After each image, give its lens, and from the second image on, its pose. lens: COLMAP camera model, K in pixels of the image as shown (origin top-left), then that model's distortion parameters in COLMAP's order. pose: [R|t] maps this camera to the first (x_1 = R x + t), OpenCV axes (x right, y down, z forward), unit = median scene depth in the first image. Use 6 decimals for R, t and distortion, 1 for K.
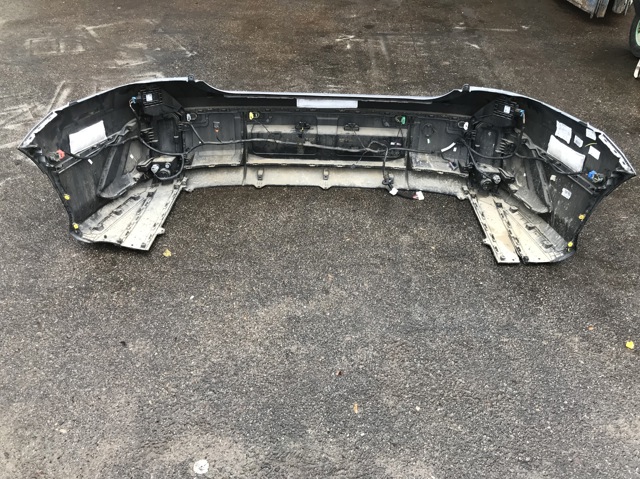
lens RADIAL K [[530.1, 0, 321.8], [0, 530.1, 239.6], [0, 0, 1]] dist [0.033382, -0.033517]
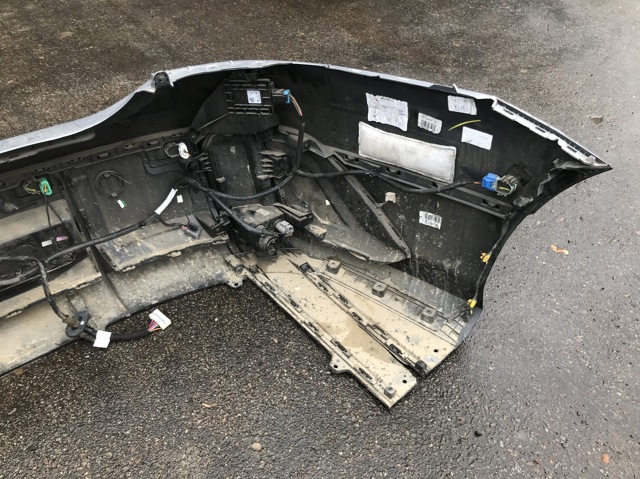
lens RADIAL K [[530.1, 0, 321.8], [0, 530.1, 239.6], [0, 0, 1]] dist [0.033382, -0.033517]
pose [[0.769059, -0.431267, 0.471759, 0.110994], [0.394837, 0.900954, 0.179962, -0.188217], [-0.502645, 0.047867, 0.863167, 0.553084]]
